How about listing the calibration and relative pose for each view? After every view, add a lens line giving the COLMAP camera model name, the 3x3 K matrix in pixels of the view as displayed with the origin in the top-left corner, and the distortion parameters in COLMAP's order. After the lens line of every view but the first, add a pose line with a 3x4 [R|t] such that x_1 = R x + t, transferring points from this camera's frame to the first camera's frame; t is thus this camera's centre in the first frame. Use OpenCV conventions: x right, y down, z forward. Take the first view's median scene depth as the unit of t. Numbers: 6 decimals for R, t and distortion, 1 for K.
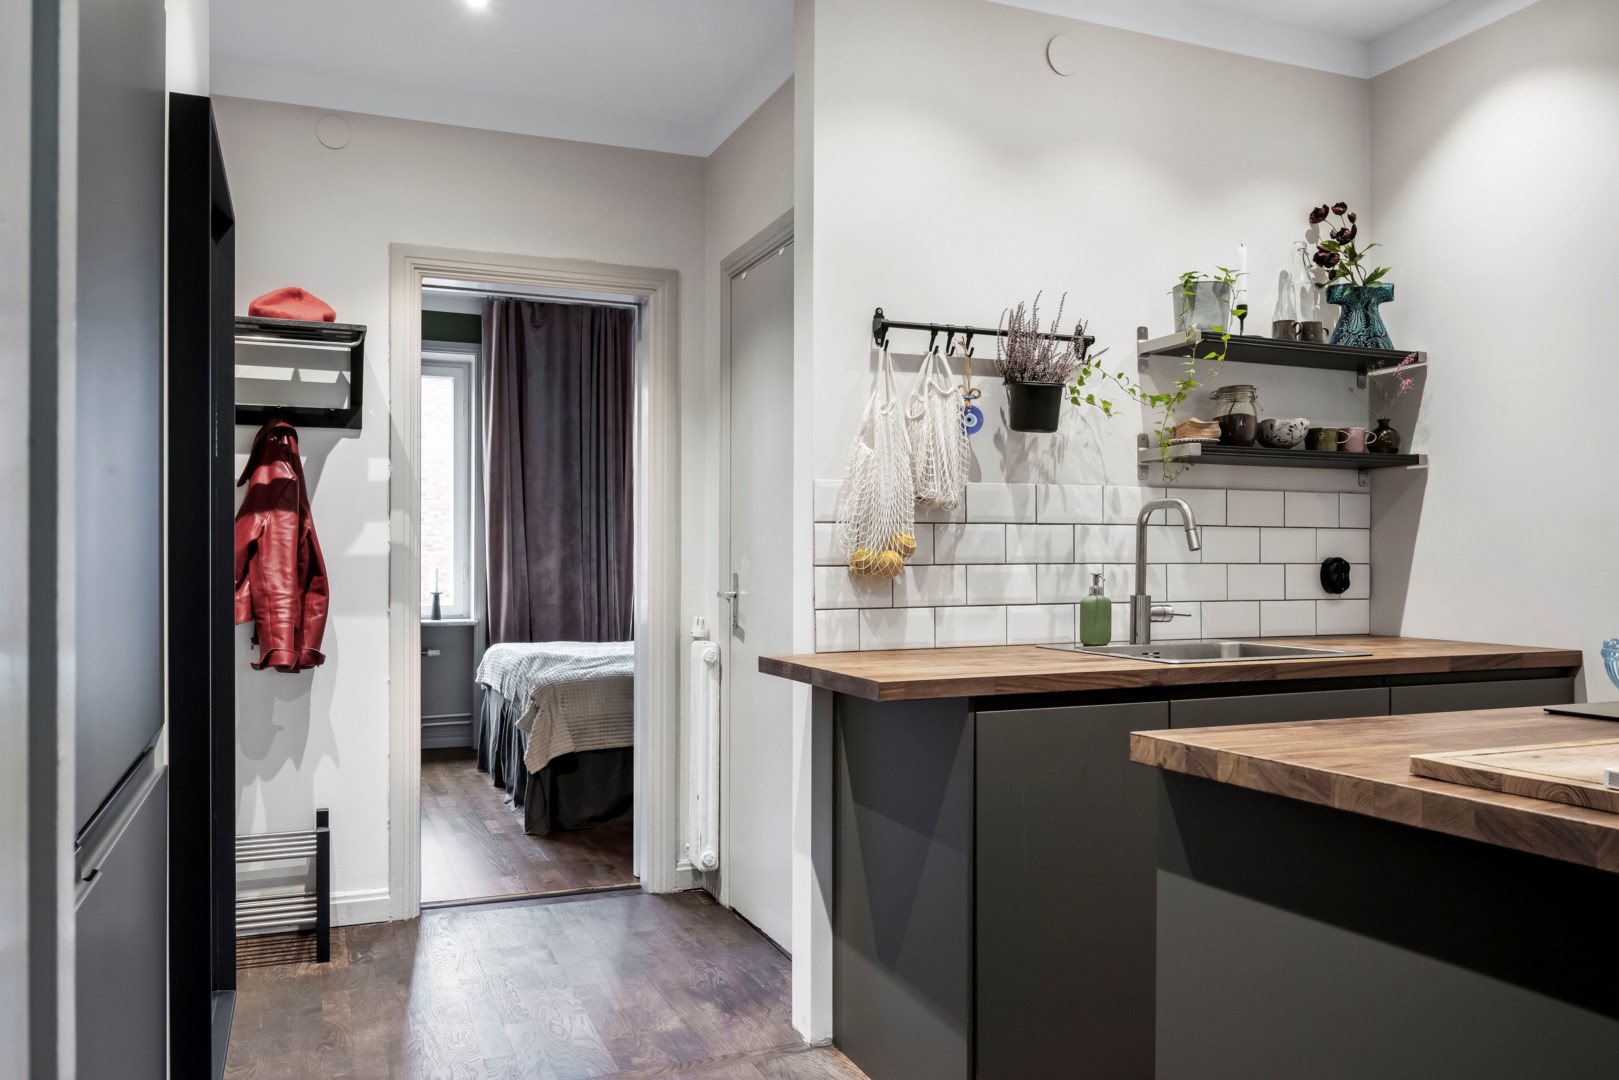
lens RADIAL K [[1226.0, 0, 799.8], [0, 1226.0, 554.7], [0, 0, 1]] dist [-0.002942, 0.001607]
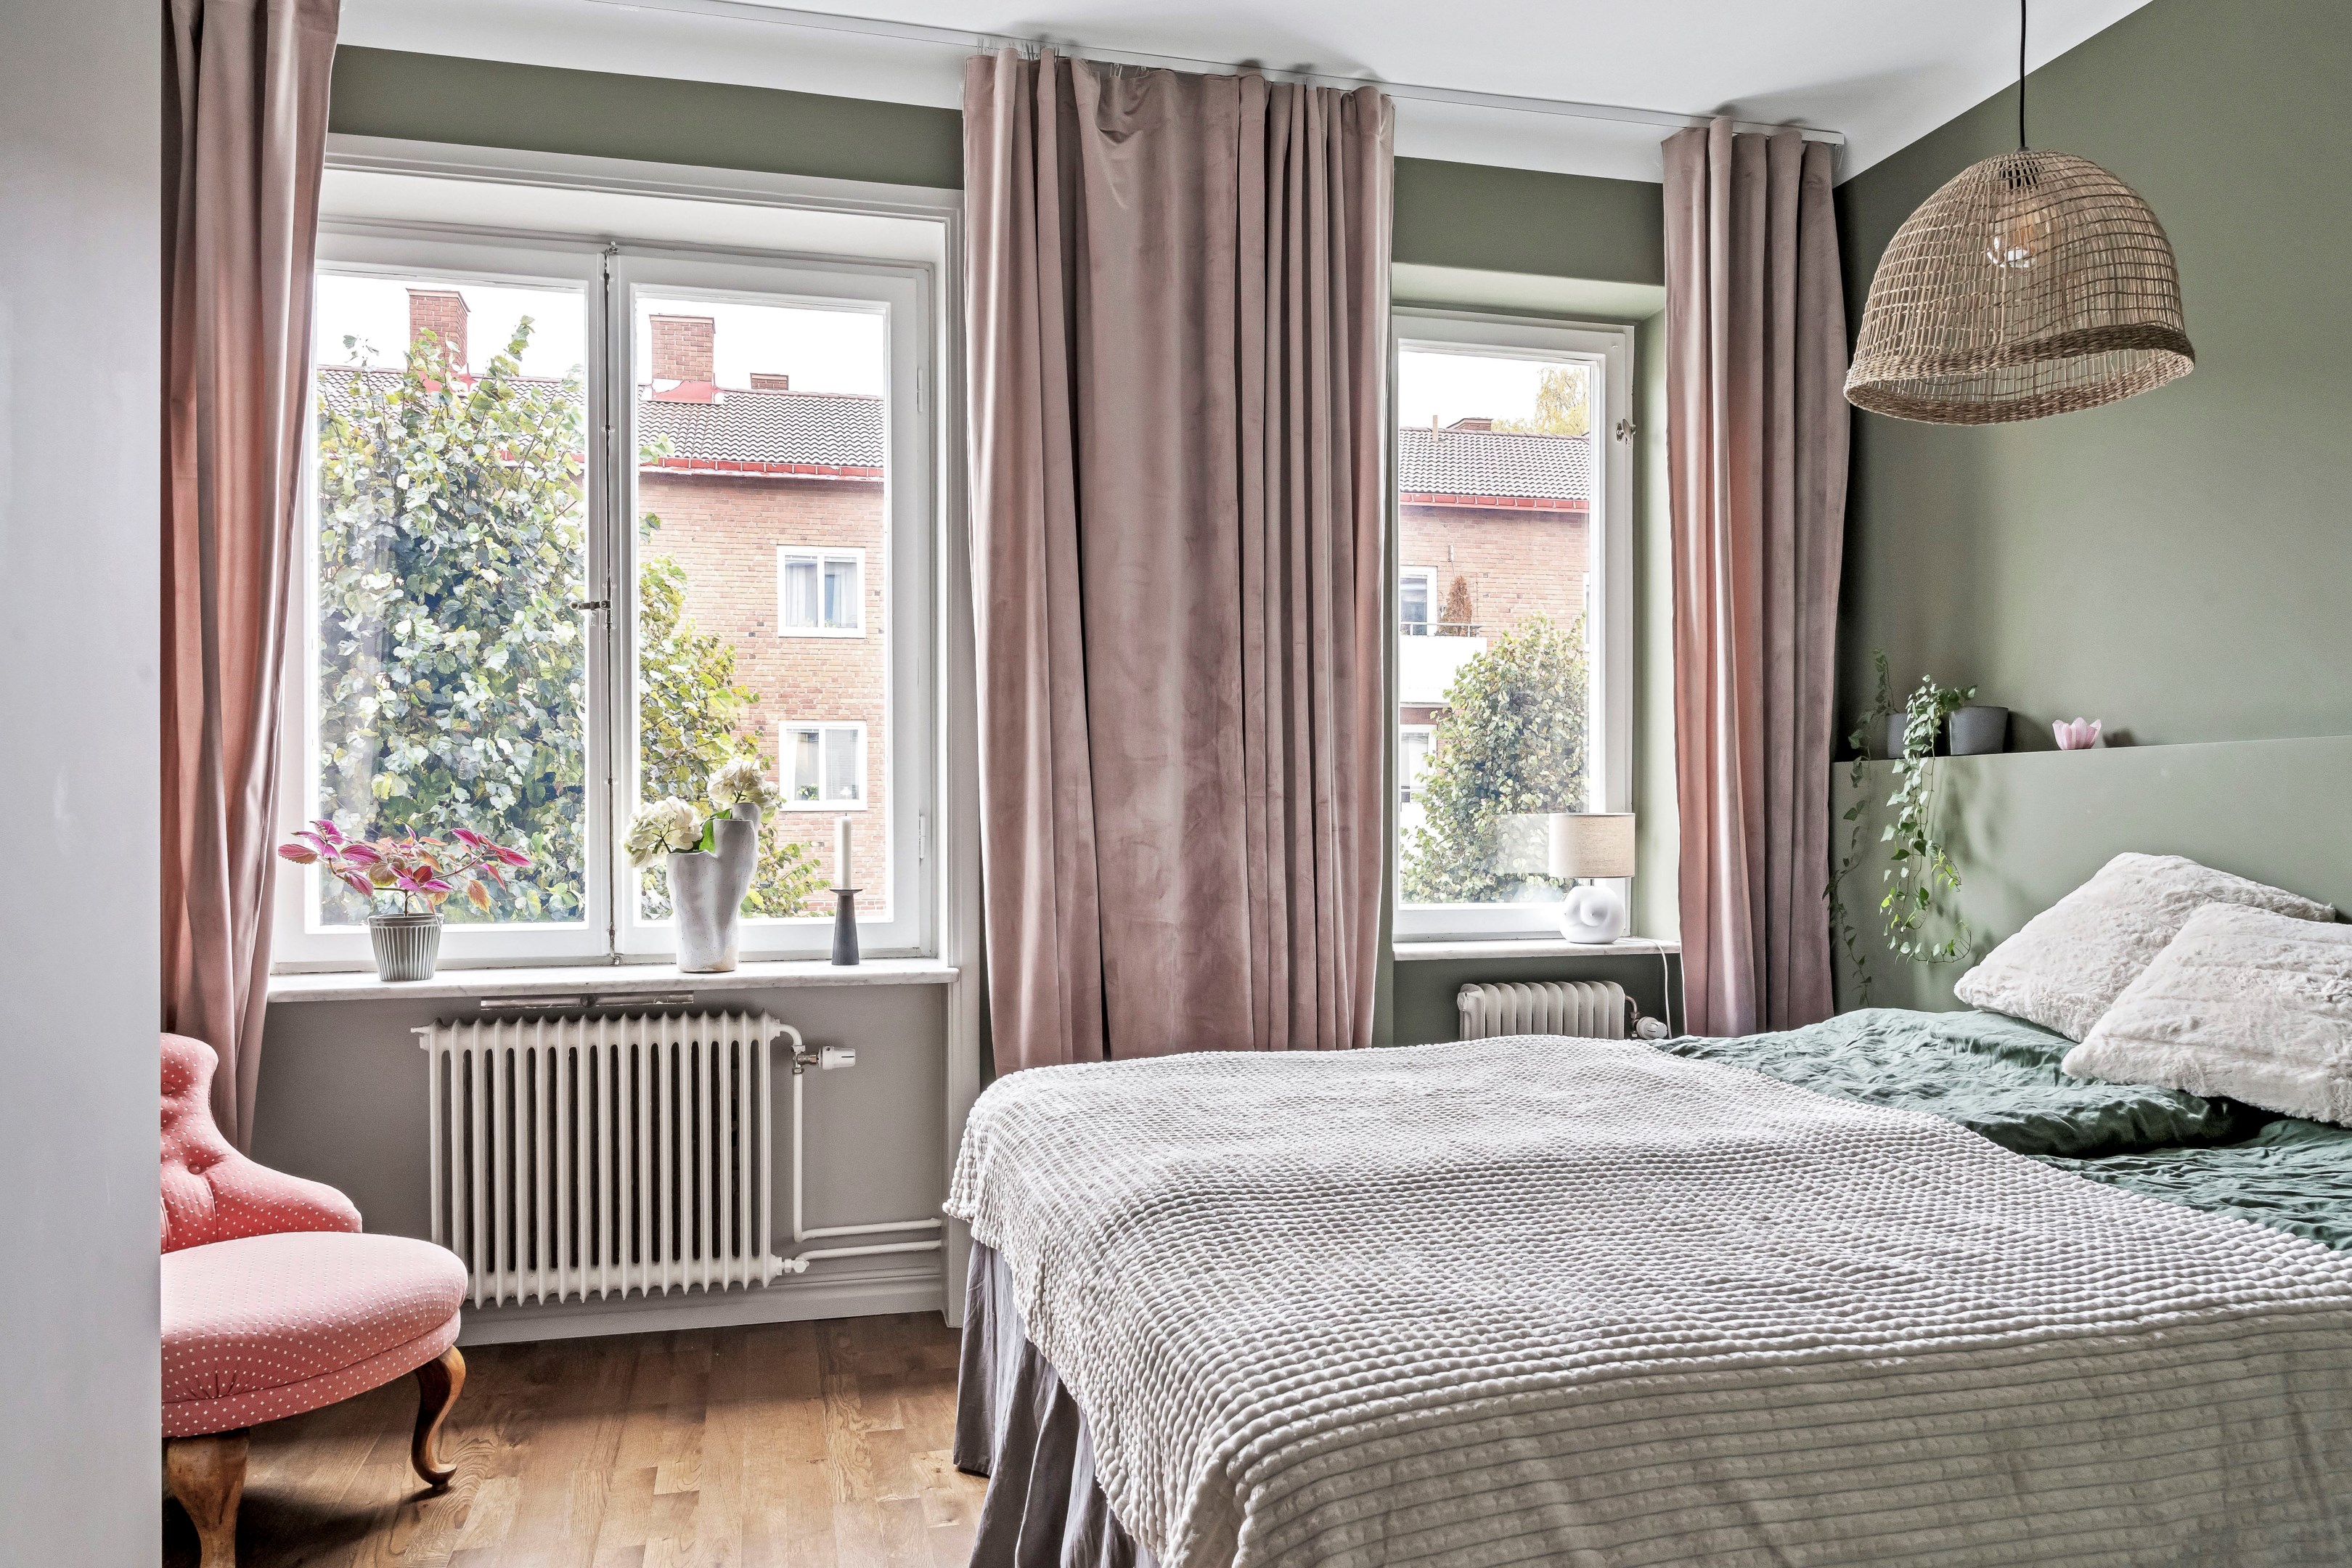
lens RADIAL K [[1560.1, 0, 1181.7], [0, 1560.1, 798.9], [0, 0, 1]] dist [-0.007554, -0.003683]
pose [[0.992244, -0.006364, -0.124140, -0.331469], [0.006479, 0.999979, 0.000522, 0.011287], [0.124134, -0.001322, 0.992265, 1.308539]]
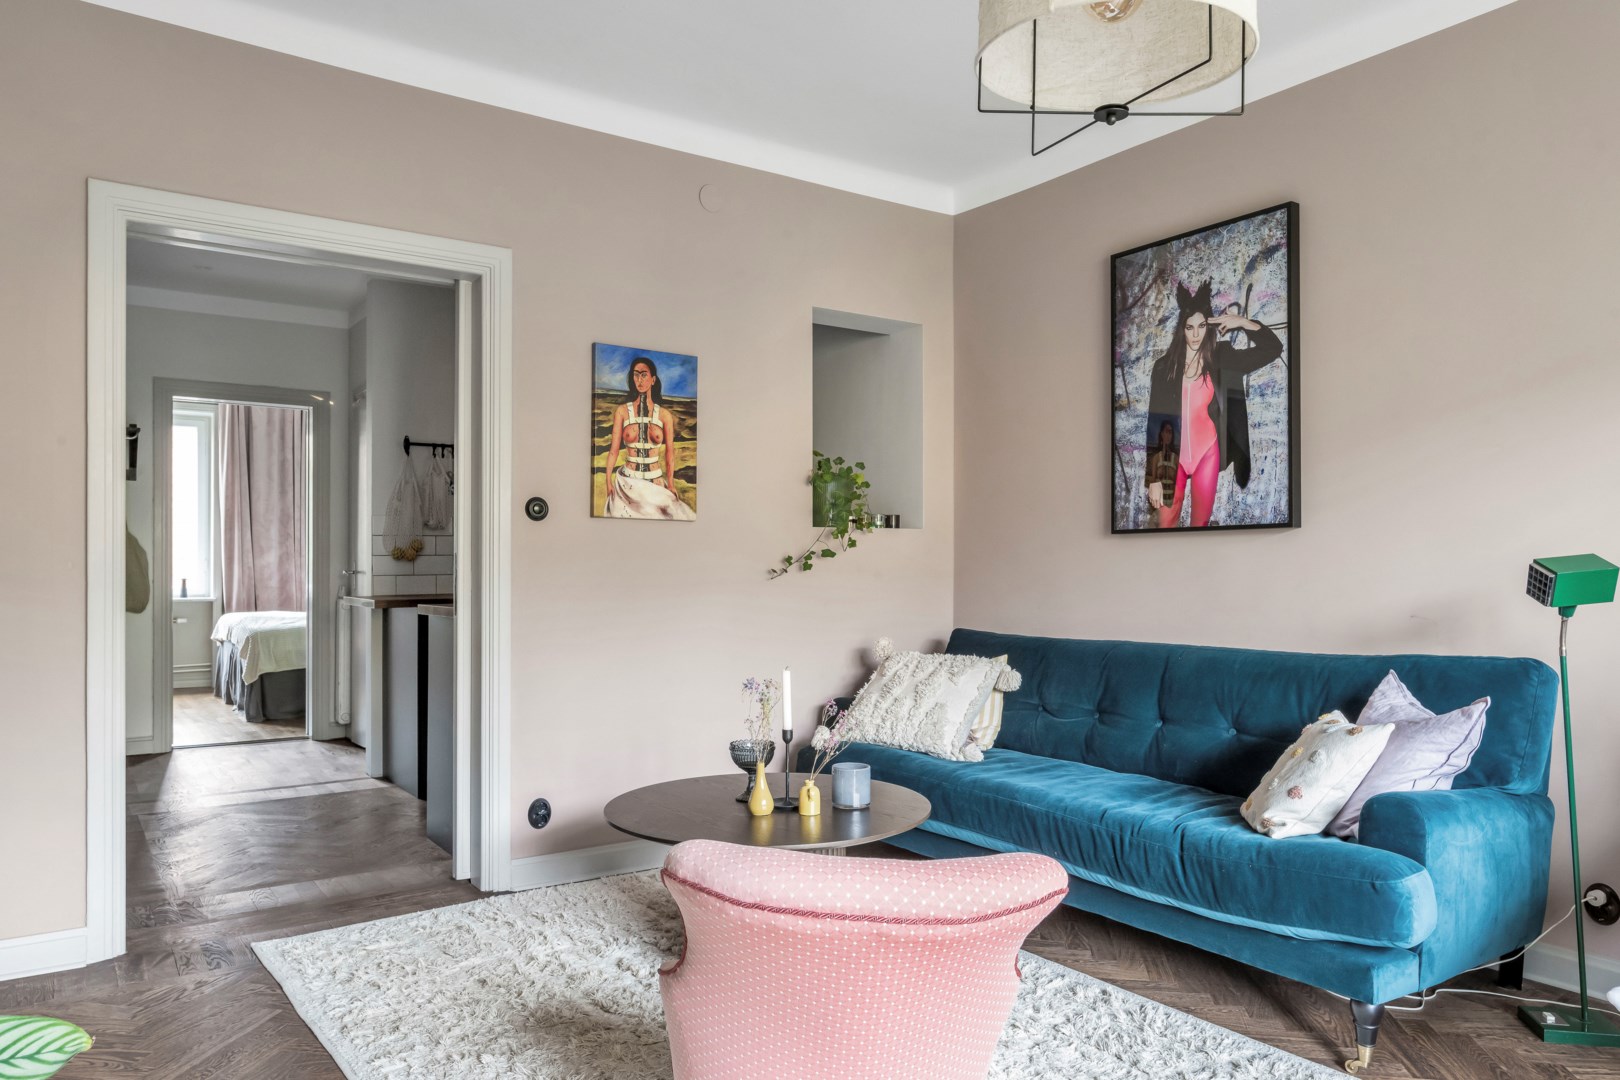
lens RADIAL K [[1074.5, 0, 801.4], [0, 1074.5, 561.7], [0, 0, 1]] dist [-0.007554, -0.003683]
pose [[0.972837, 0.001672, 0.231485, 0.266610], [-0.002534, 0.999991, 0.003424, 0.012130], [-0.231477, -0.003918, 0.972832, -0.887560]]
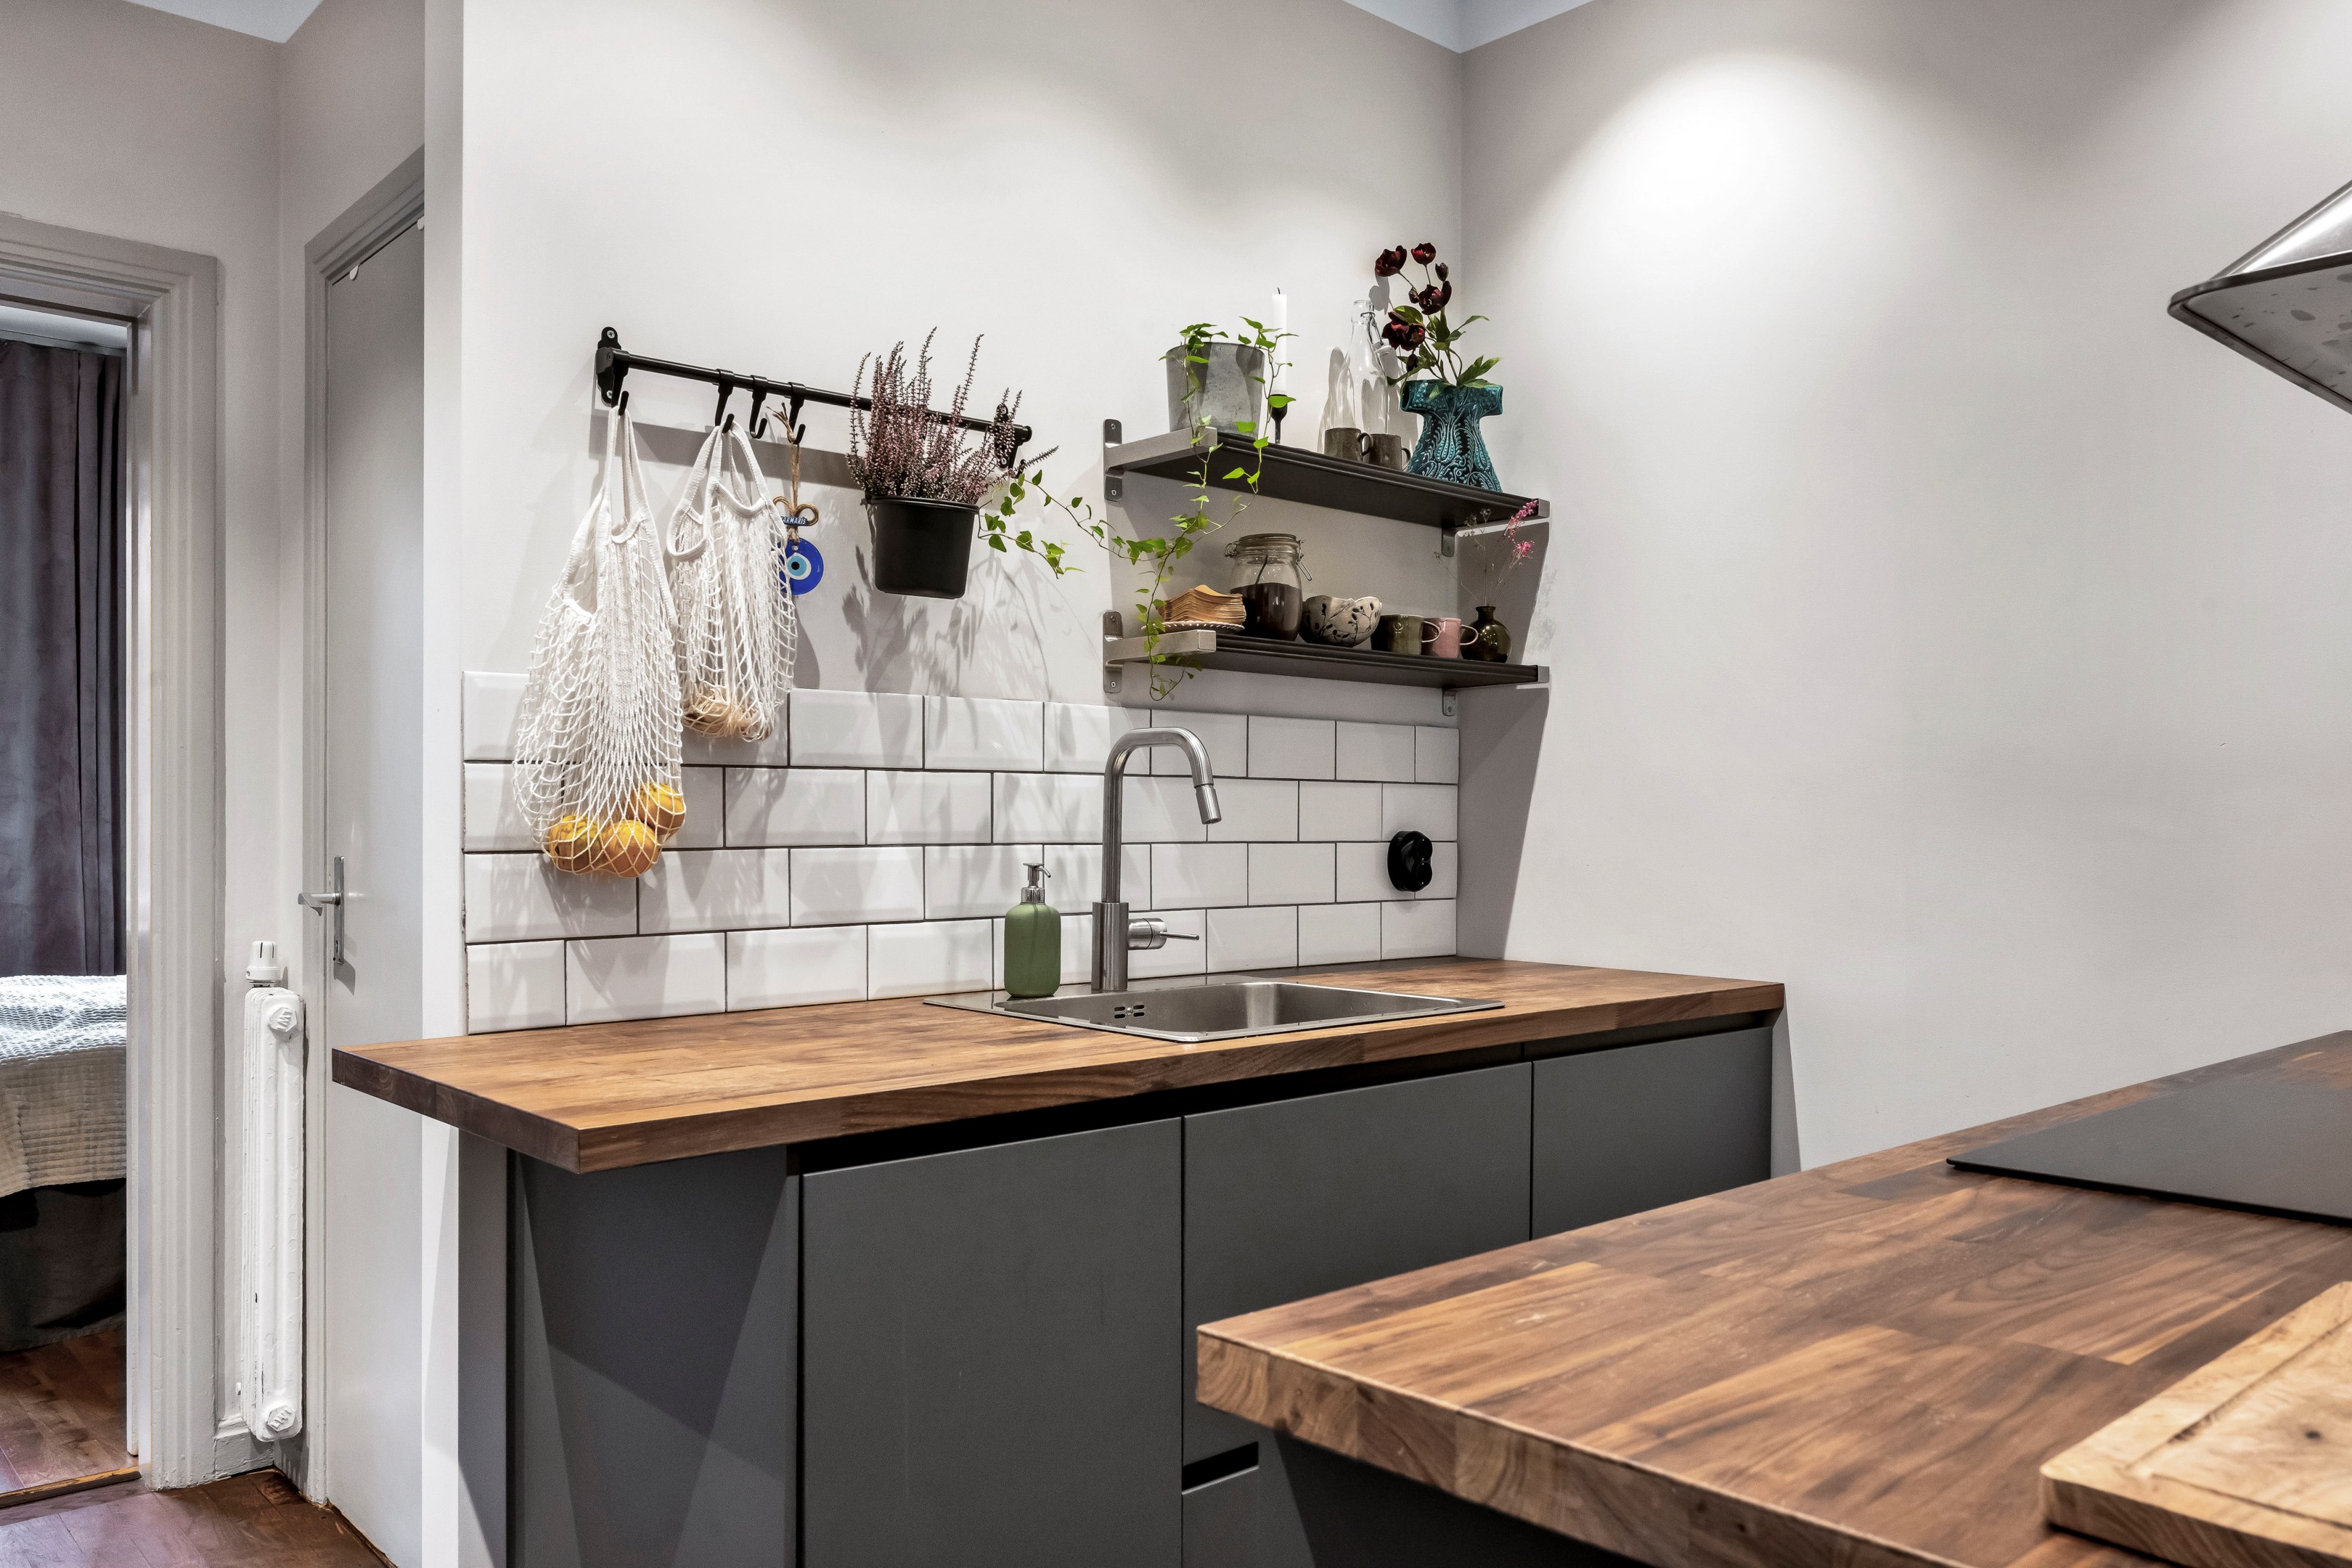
lens RADIAL K [[1779.4, 0, 1211.3], [0, 1779.4, 837.8], [0, 0, 1]] dist [-0.012908, 0.002504]
pose [[0.935835, 0.000072, 0.352437, 0.034678], [-0.005786, 0.999868, 0.015158, -0.007571], [-0.352390, -0.016225, 0.935713, 0.214522]]
